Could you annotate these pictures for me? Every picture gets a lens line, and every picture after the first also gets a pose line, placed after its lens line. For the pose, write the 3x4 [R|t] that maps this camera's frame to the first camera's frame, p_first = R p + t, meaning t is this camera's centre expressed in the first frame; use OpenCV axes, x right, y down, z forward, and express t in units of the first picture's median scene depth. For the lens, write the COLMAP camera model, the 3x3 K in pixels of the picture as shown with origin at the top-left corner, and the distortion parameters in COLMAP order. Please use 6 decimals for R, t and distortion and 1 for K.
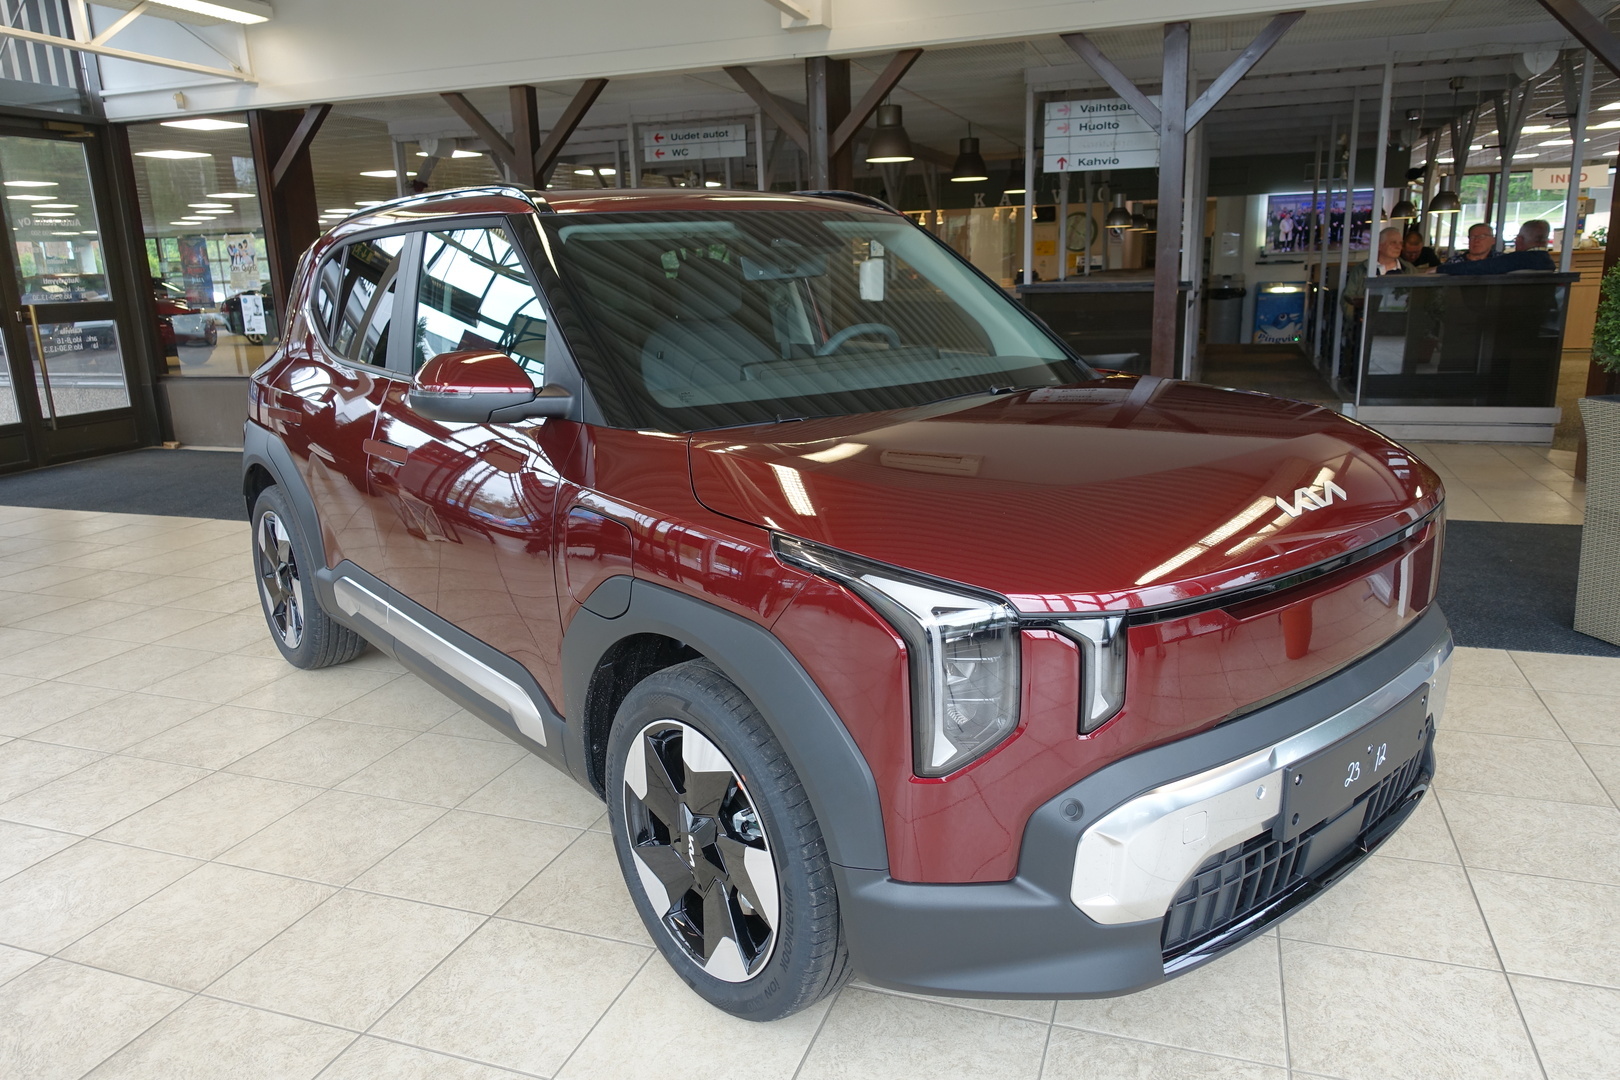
lens RADIAL K [[1115.8, 0, 810.0], [0, 1115.8, 540.0], [0, 0, 1]] dist [-0.002966, 0.000155]
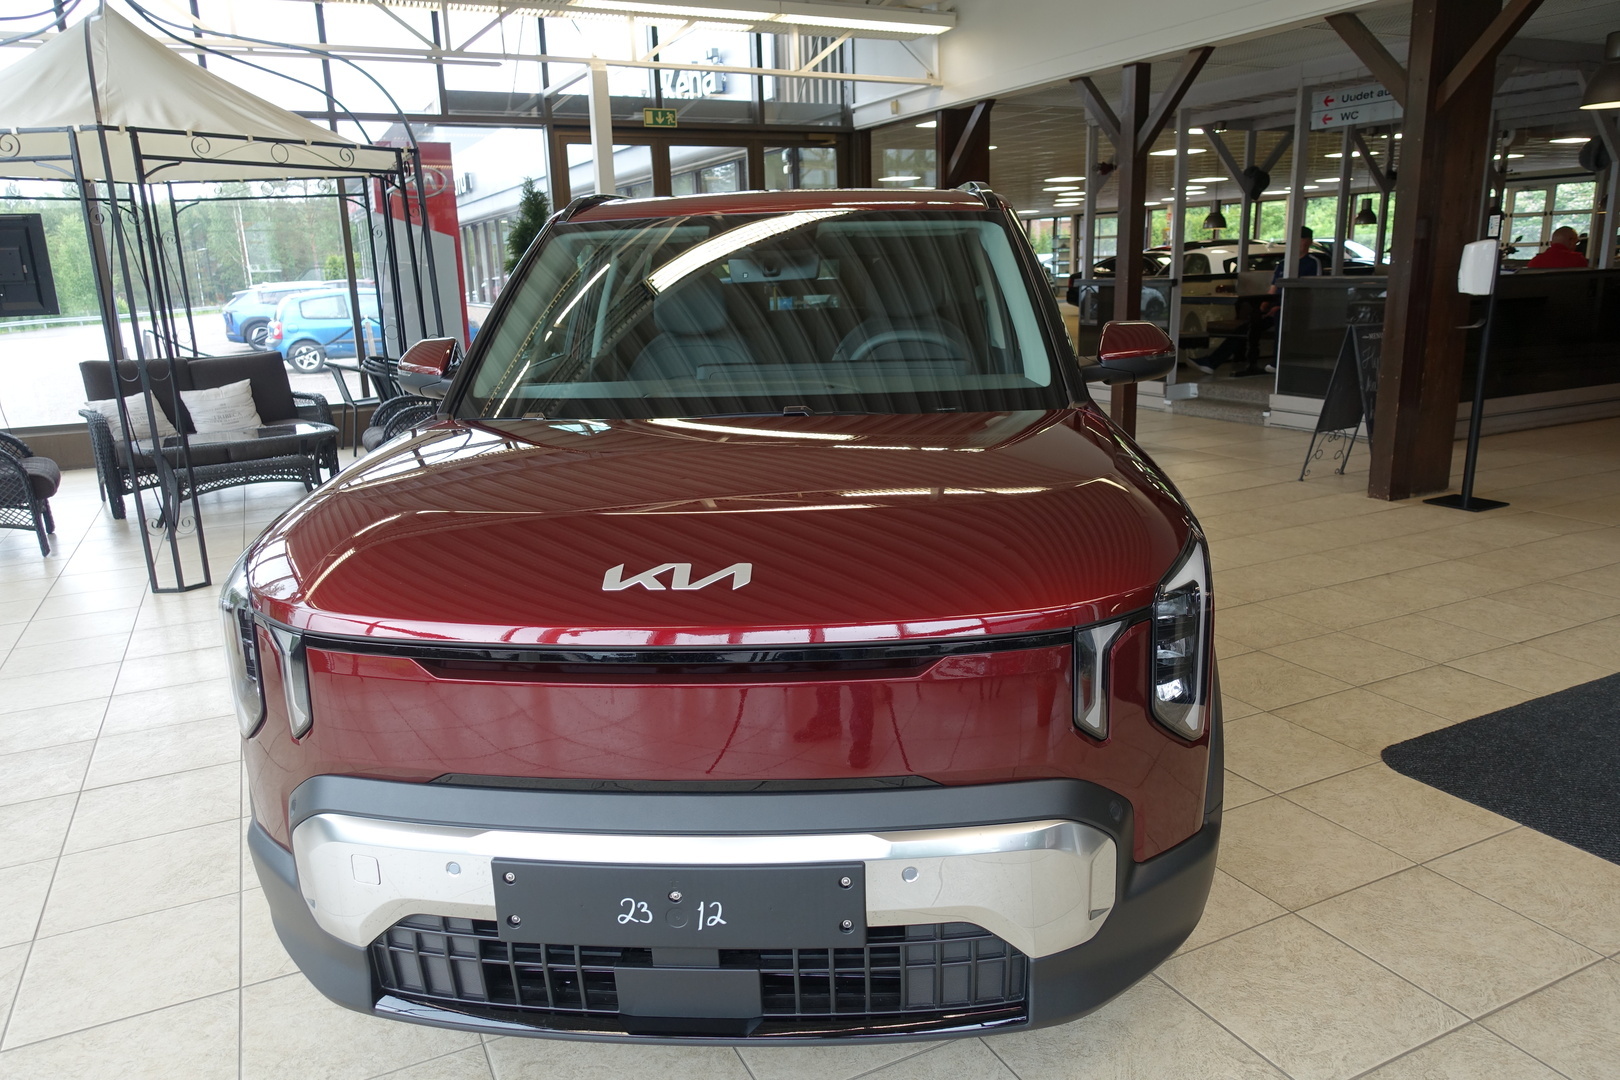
lens RADIAL K [[1115.8, 0, 810.0], [0, 1115.8, 540.0], [0, 0, 1]] dist [-0.002966, 0.000155]
pose [[0.713486, 0.174461, -0.678603, 0.250200], [-0.159066, 0.983549, 0.085617, -0.034701], [0.682376, 0.046856, 0.729498, 0.110181]]
